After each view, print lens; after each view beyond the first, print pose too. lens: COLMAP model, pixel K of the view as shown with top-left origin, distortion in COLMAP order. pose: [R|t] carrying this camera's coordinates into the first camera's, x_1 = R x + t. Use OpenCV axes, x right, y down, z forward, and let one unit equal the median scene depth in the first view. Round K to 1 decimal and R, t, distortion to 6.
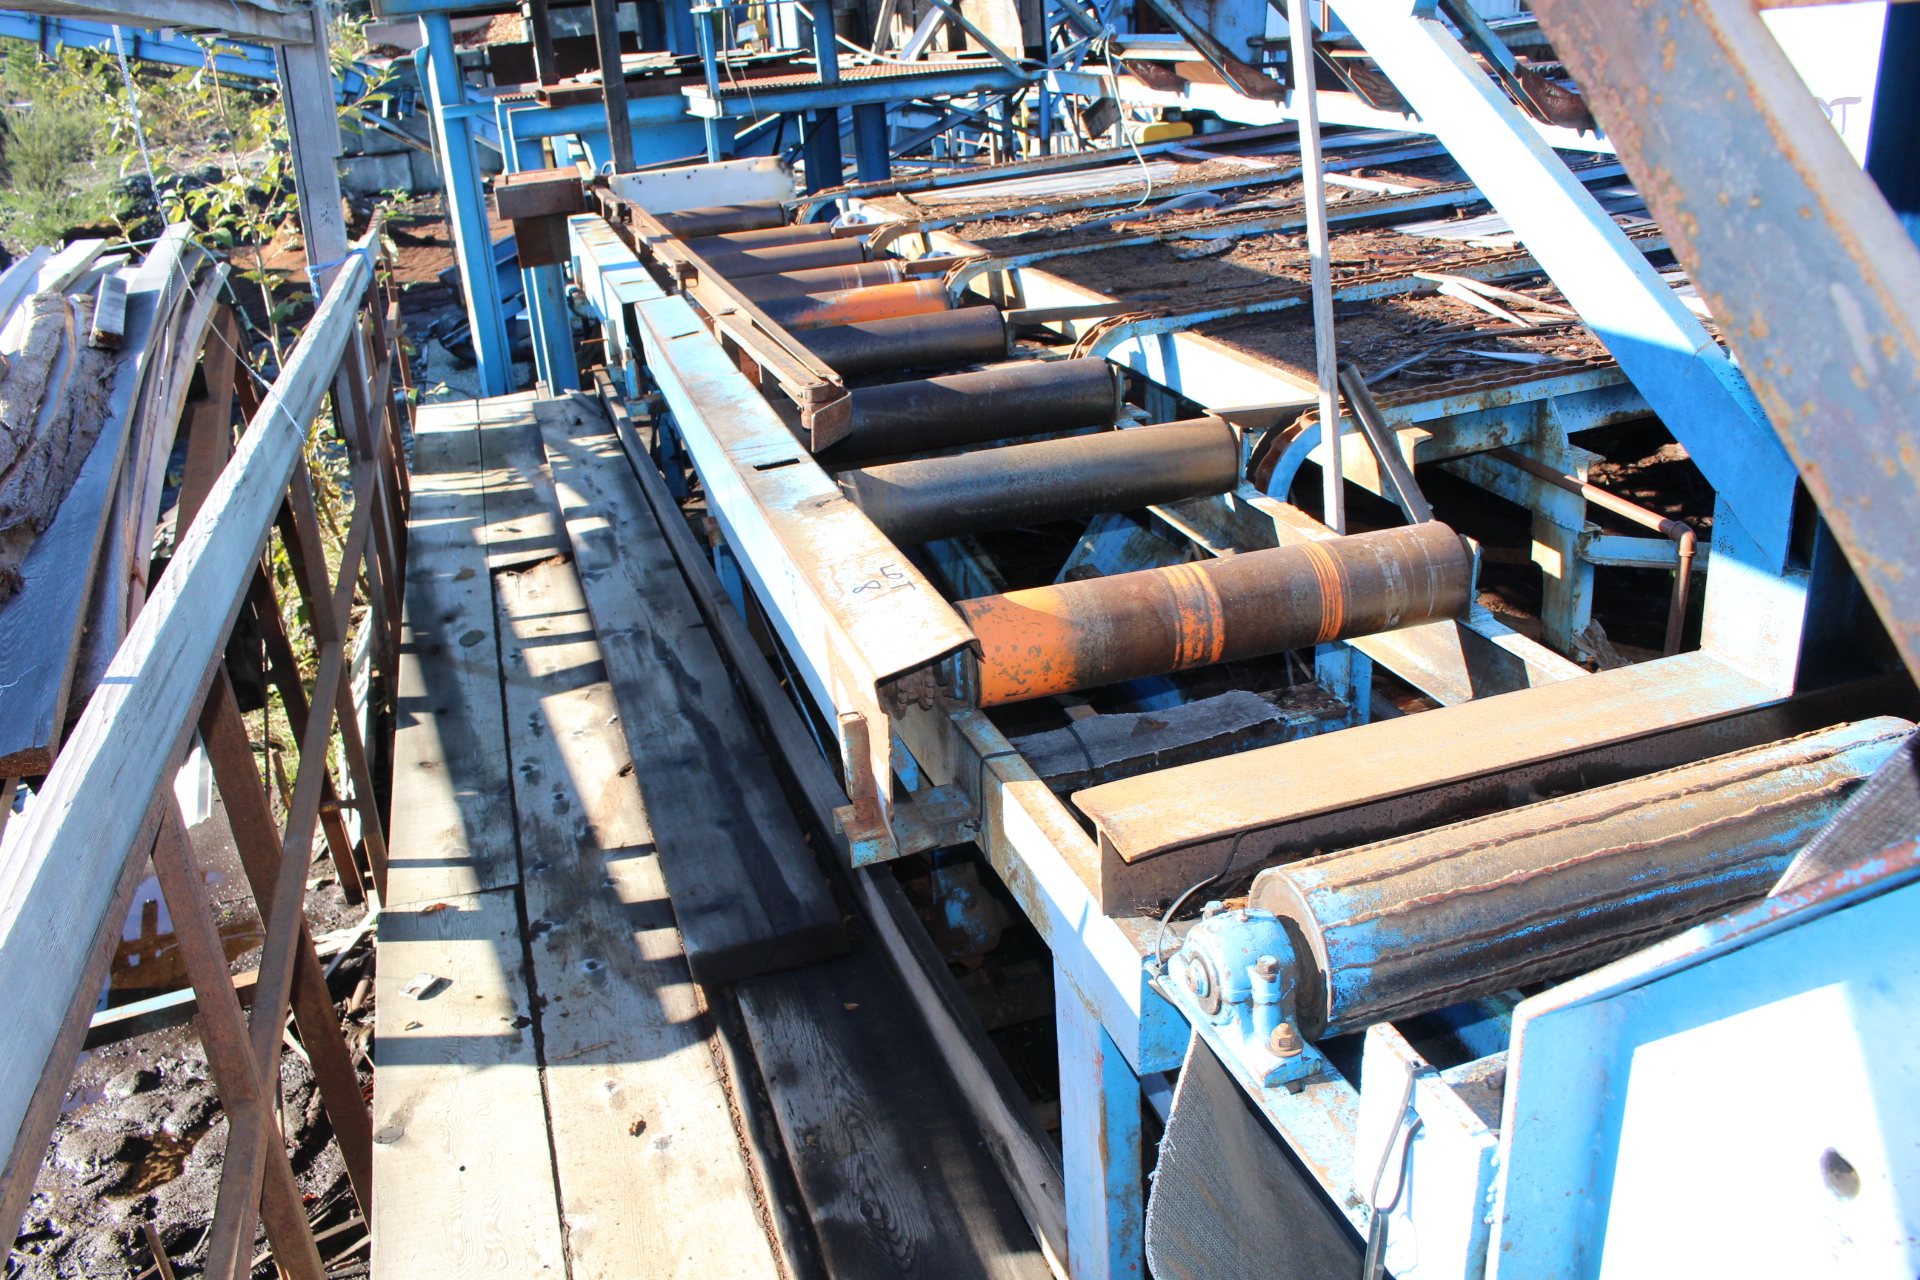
lens RADIAL K [[1584.4, 0, 960.7], [0, 1584.4, 641.0], [0, 0, 1]] dist [-0.099061, 0.017152]
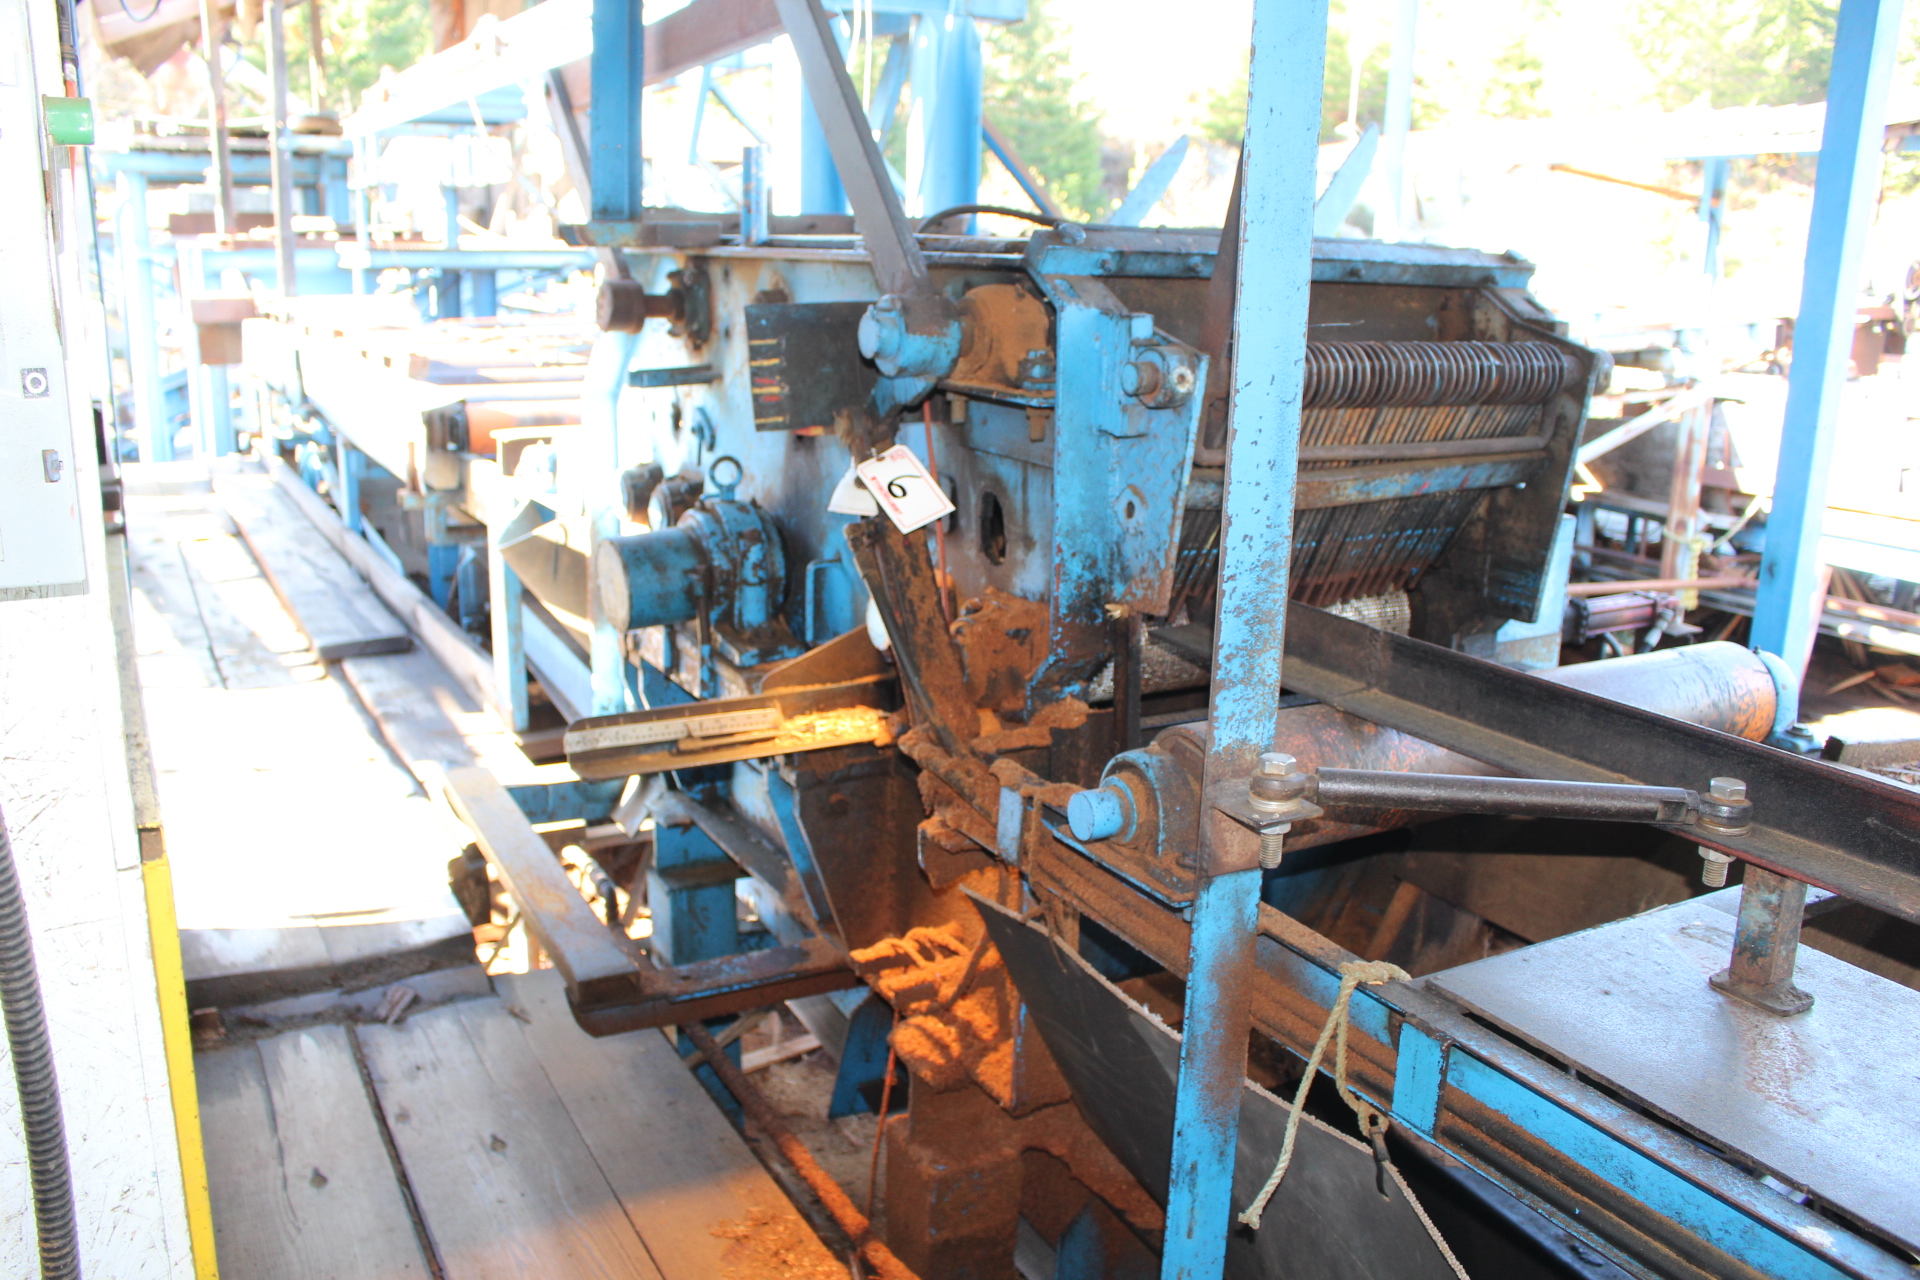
lens RADIAL K [[1584.4, 0, 958.1], [0, 1584.4, 642.0], [0, 0, 1]] dist [-0.099061, 0.017152]
pose [[0.974291, 0.041351, 0.221464, 0.068190], [-0.007664, 0.988525, -0.150860, 0.215782], [-0.225161, 0.145284, 0.963429, -0.411923]]
